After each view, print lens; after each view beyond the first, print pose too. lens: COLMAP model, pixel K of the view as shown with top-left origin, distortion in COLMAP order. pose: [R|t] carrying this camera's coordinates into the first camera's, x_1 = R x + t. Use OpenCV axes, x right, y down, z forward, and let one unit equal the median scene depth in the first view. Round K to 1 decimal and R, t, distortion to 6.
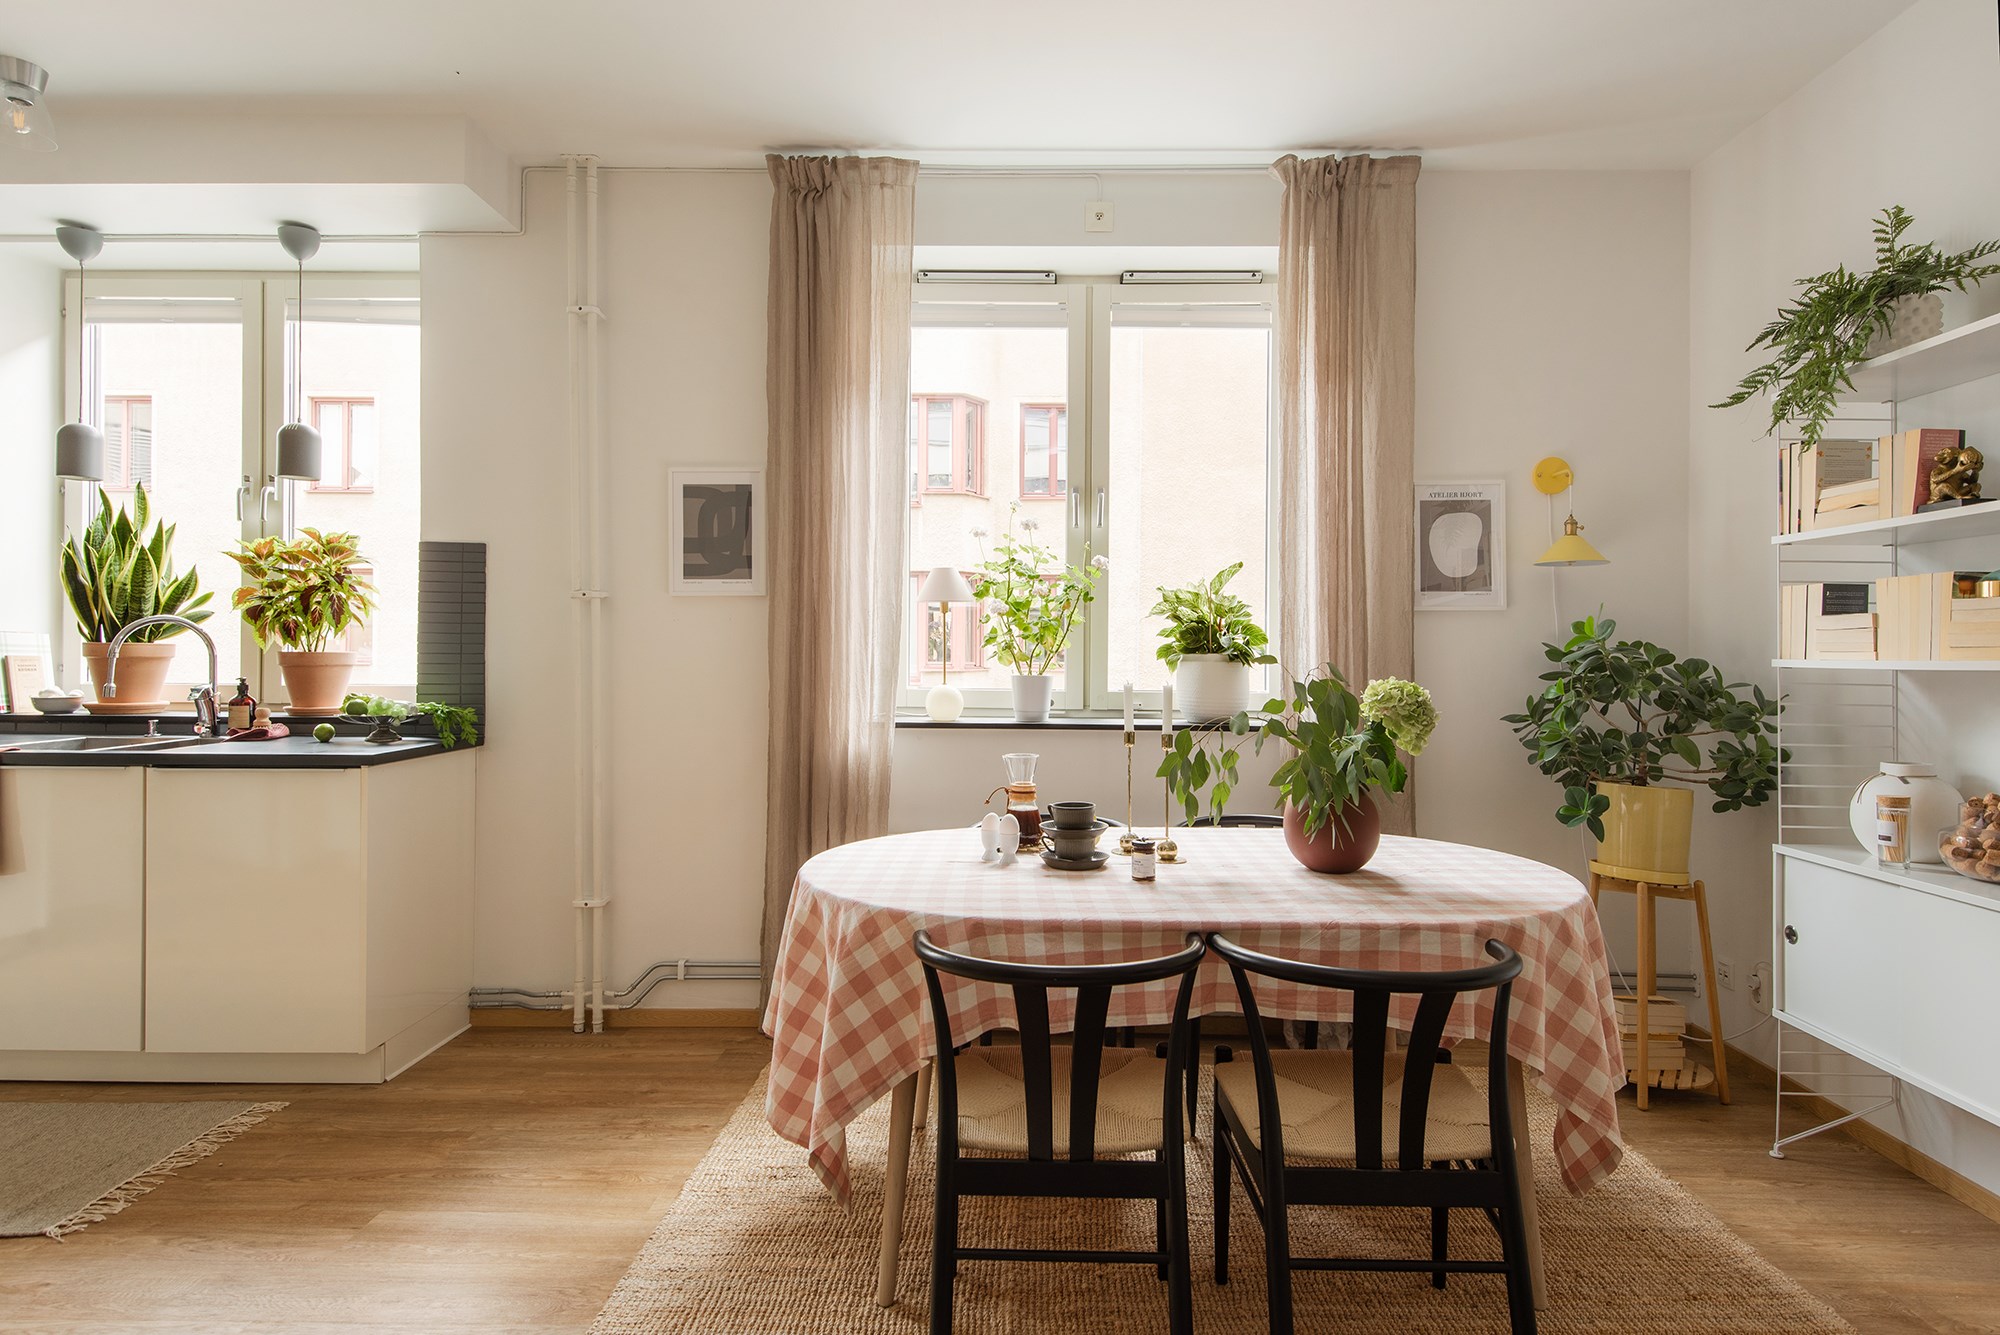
lens RADIAL K [[1072.0, 0, 1058.7], [0, 1072.0, 648.9], [0, 0, 1]] dist [0.023333, -0.011401]
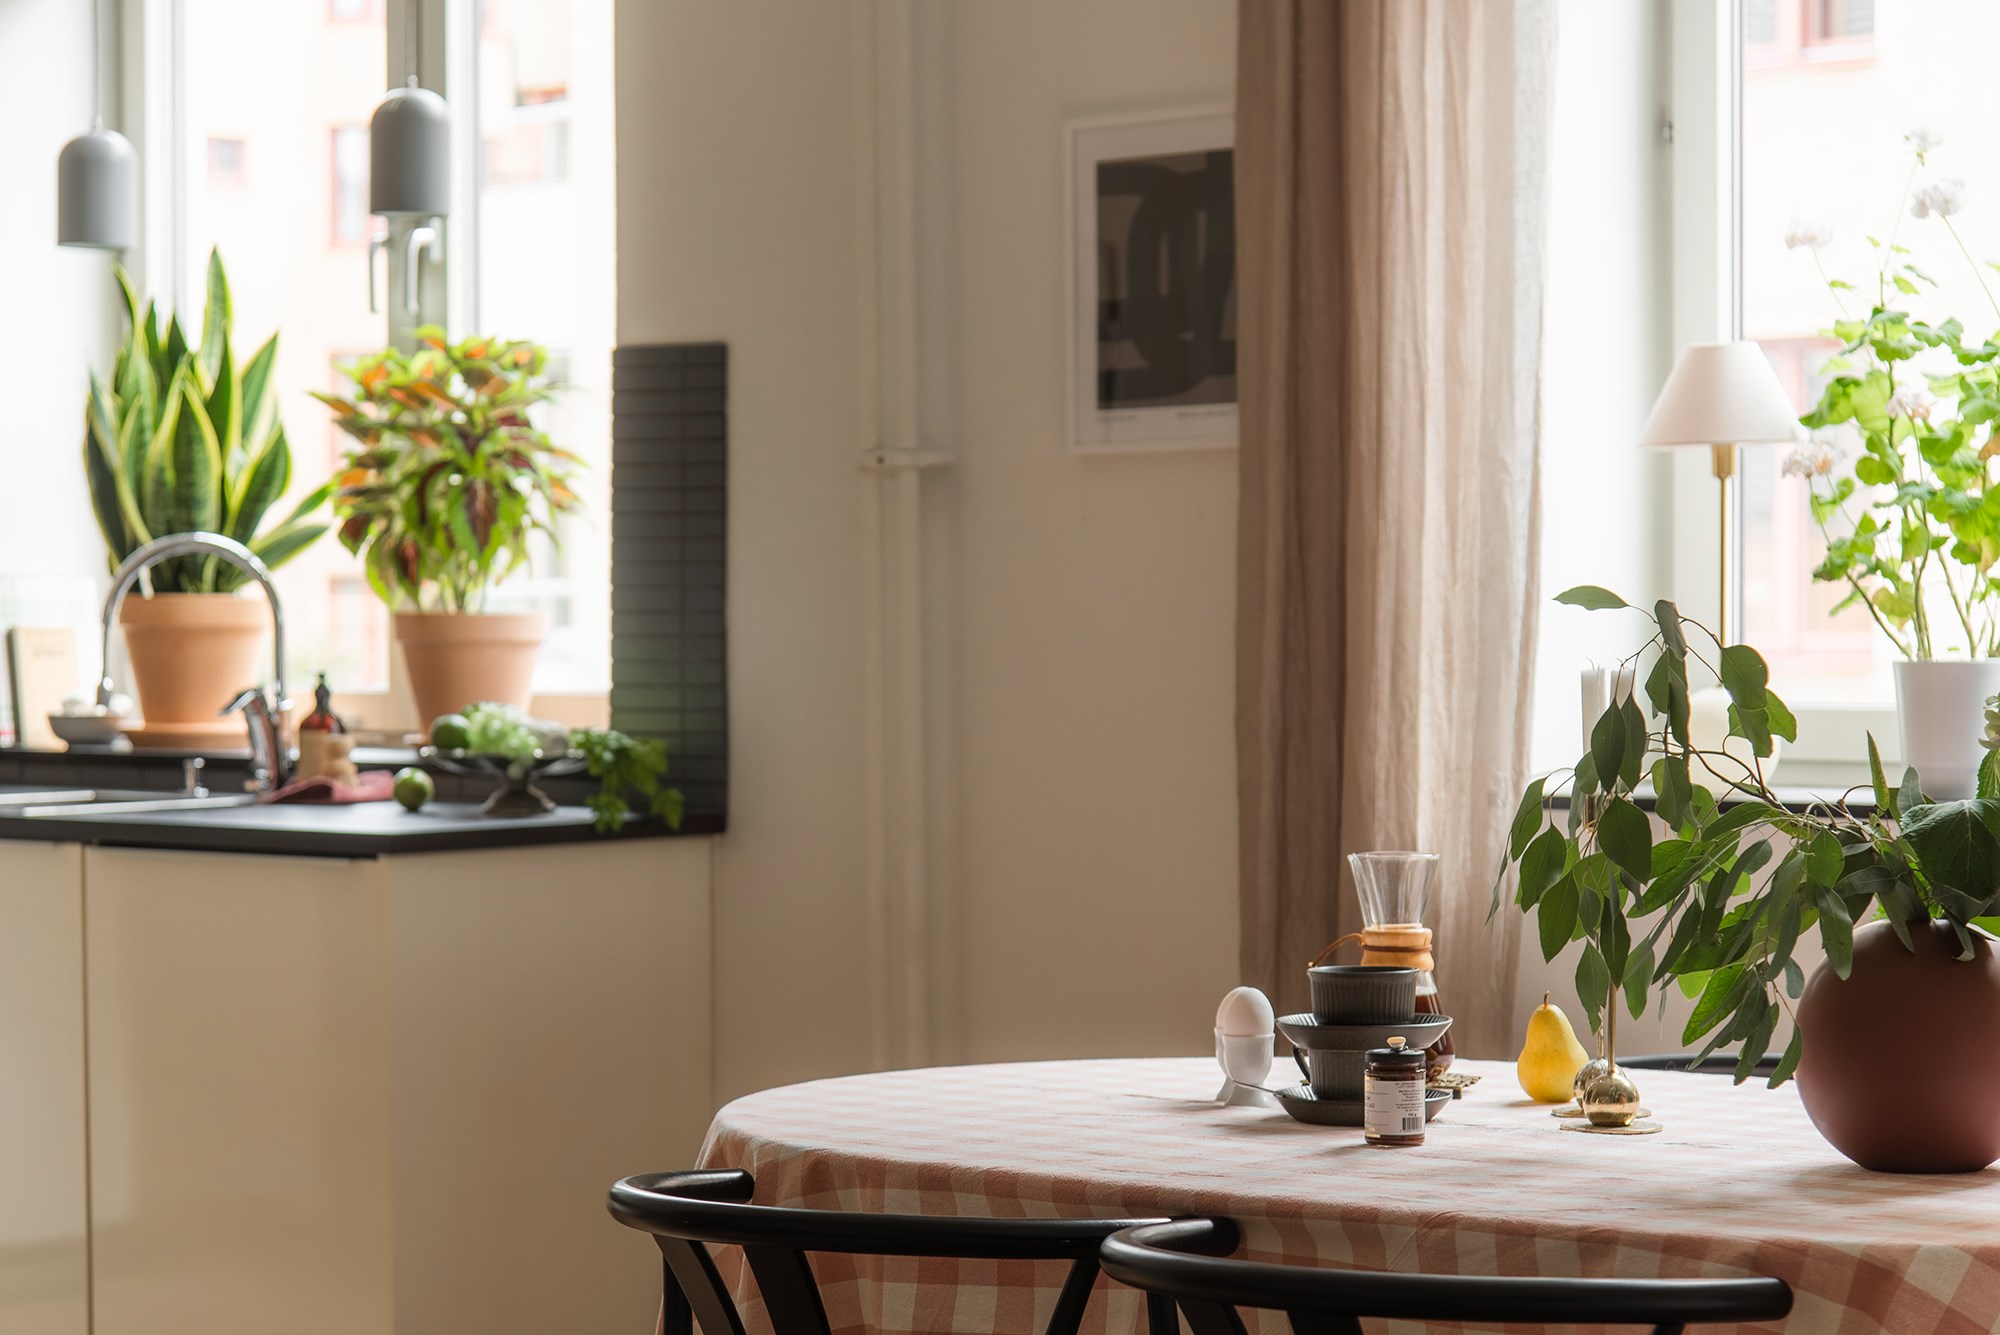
lens RADIAL K [[4712.8, 0, 1001.4], [0, 4712.8, 668.1], [0, 0, 1]] dist [-0.049895, 0.000000]
pose [[0.751518, -0.002746, -0.659706, 0.756527], [0.010465, 0.999915, 0.007759, 0.013539], [0.659629, -0.012734, 0.751483, -0.287759]]
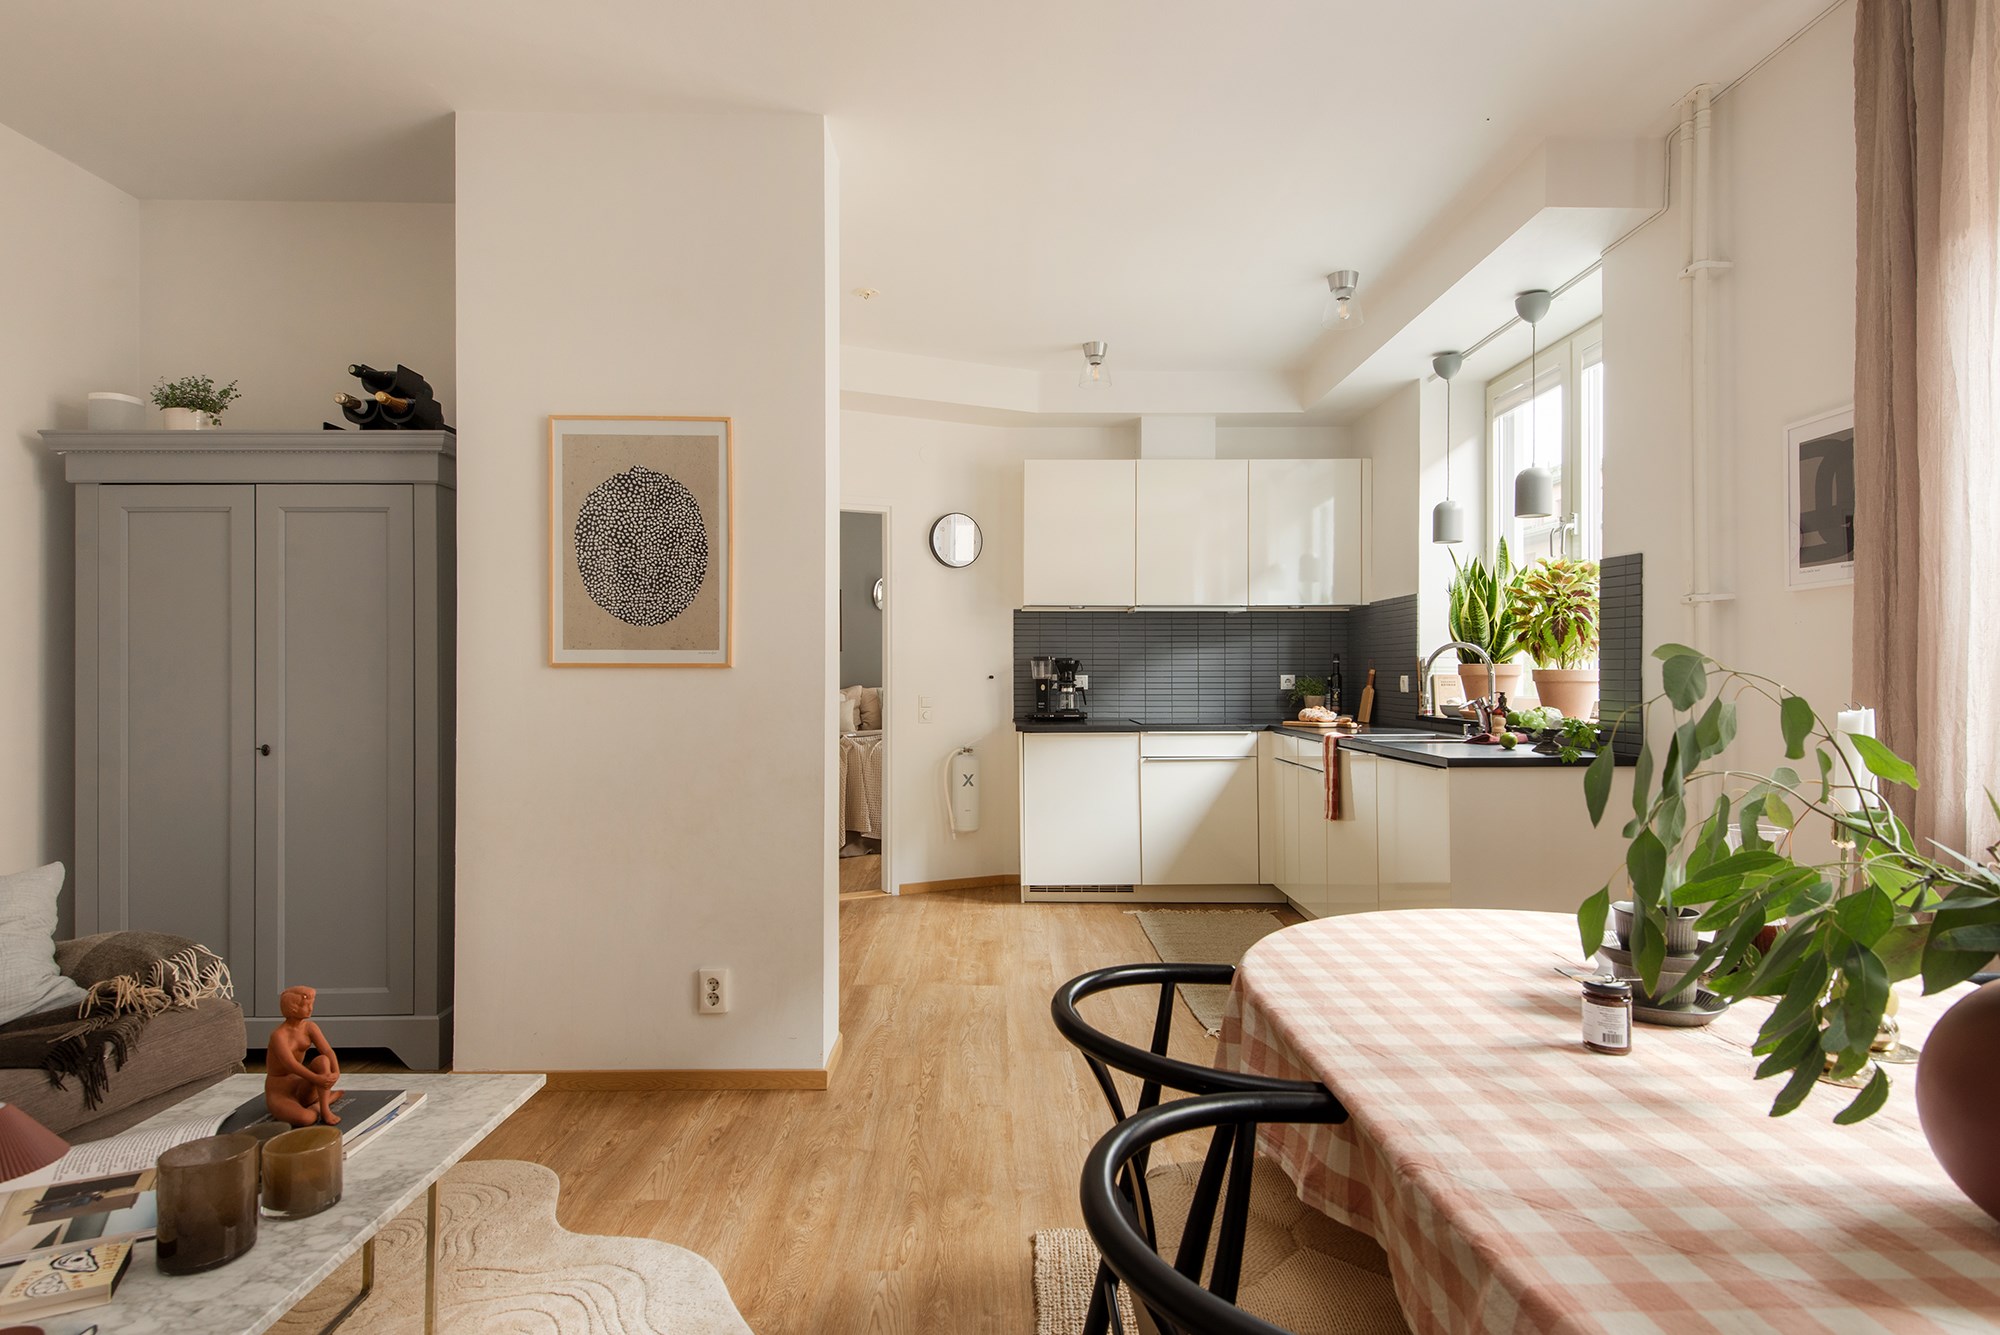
lens RADIAL K [[1072.0, 0, 1014.2], [0, 1072.0, 669.0], [0, 0, 1]] dist [0.023333, -0.011401]
pose [[0.005540, -0.012531, -0.999906, 0.428674], [0.006139, 0.999903, -0.012497, 0.013080], [0.999966, -0.006069, 0.005616, 0.460808]]
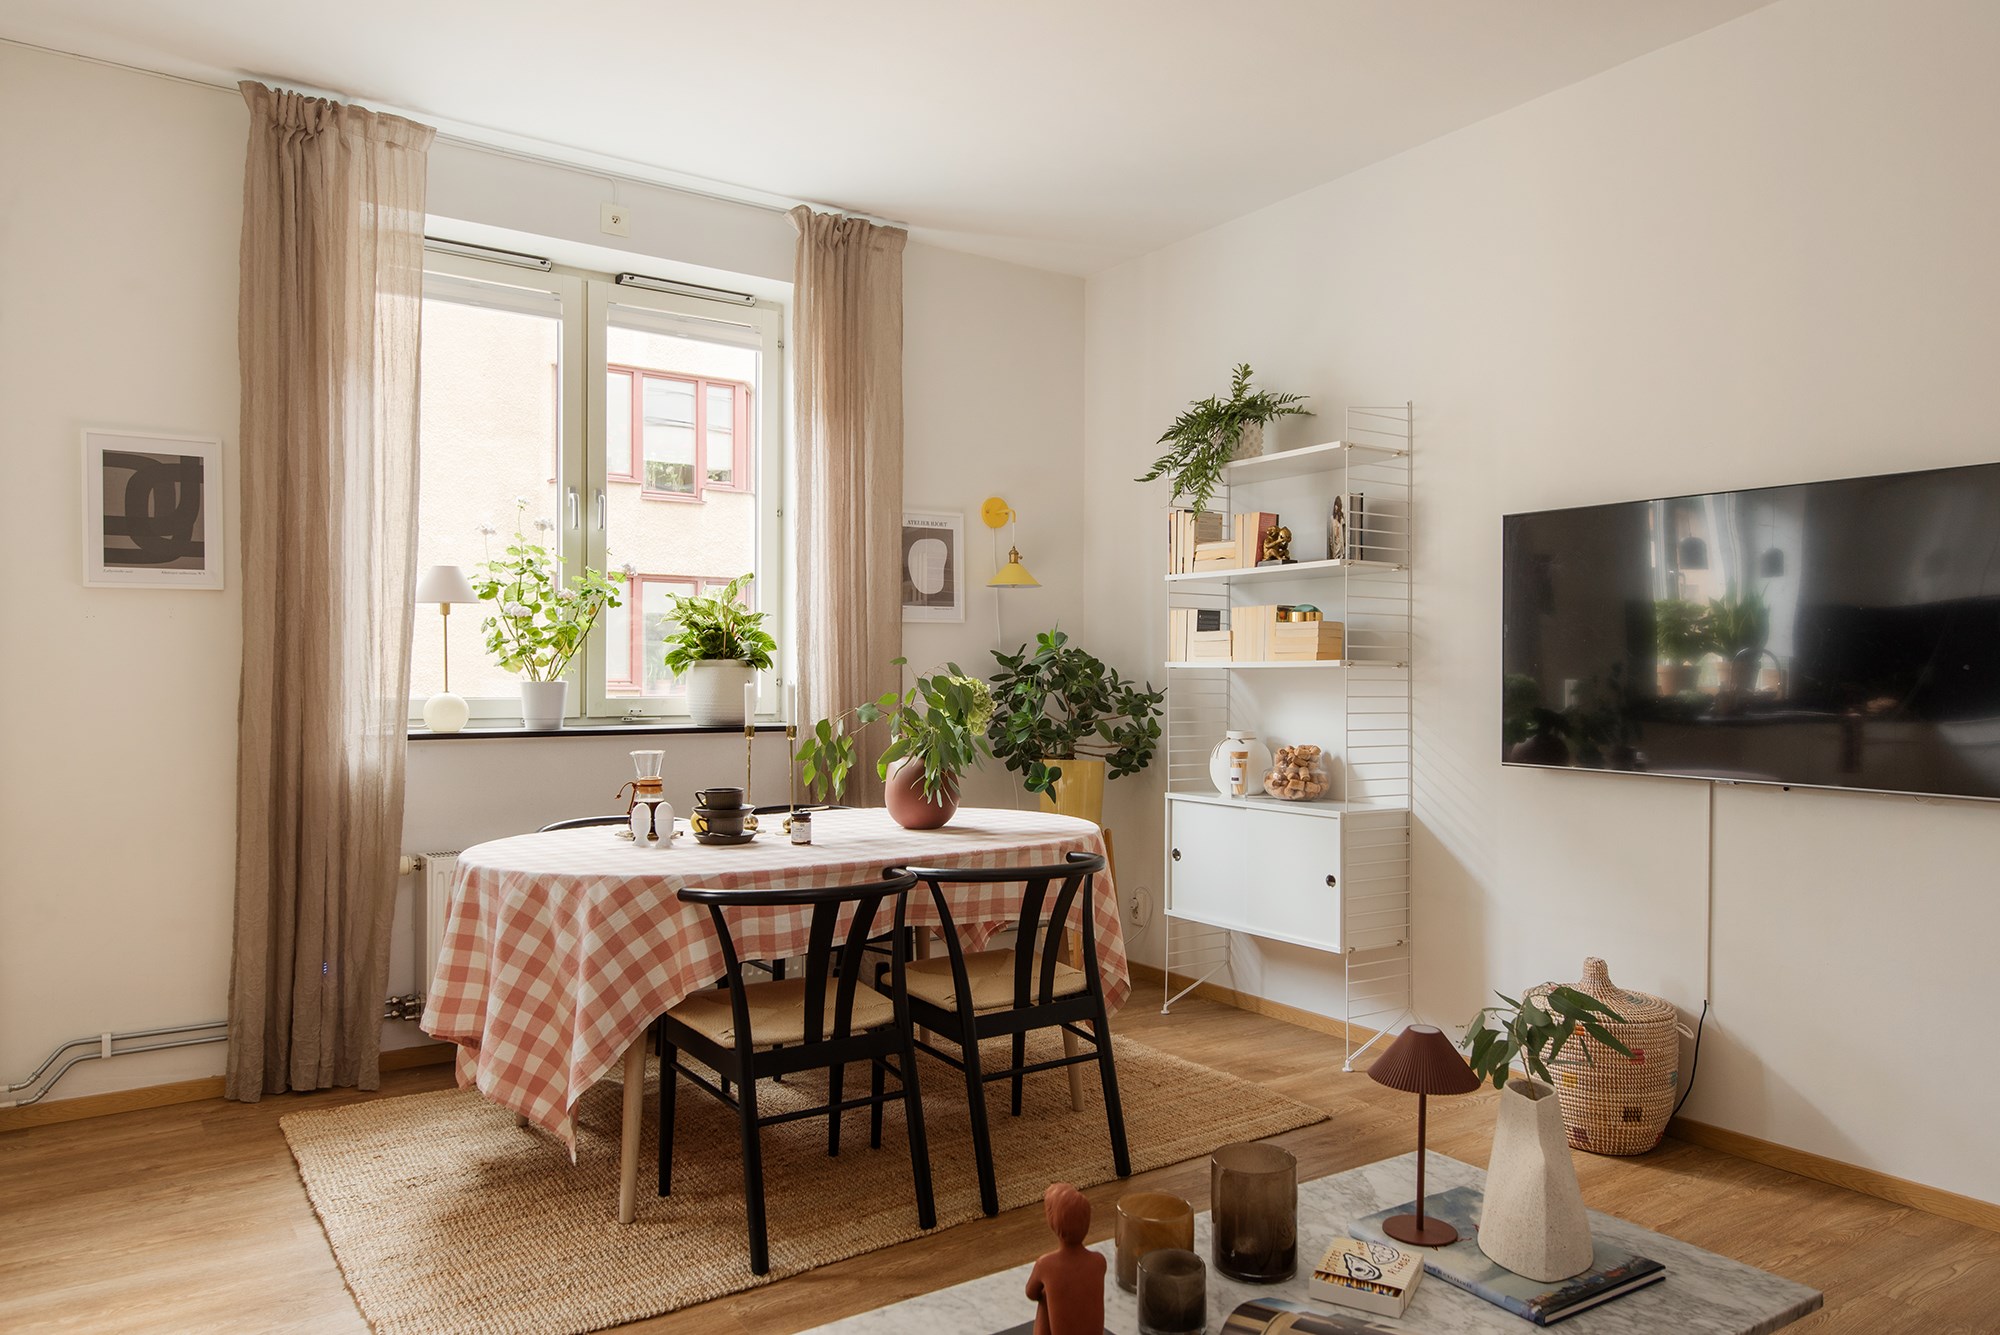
lens RADIAL K [[1357.5, 0, 1001.9], [0, 1357.5, 684.1], [0, 0, 1]] dist [0.023263, -0.010305]
pose [[0.817151, -0.009262, 0.576350, -0.409242], [0.000076, 0.999873, 0.015961, 0.007815], [-0.576424, -0.012999, 0.817047, -0.247774]]
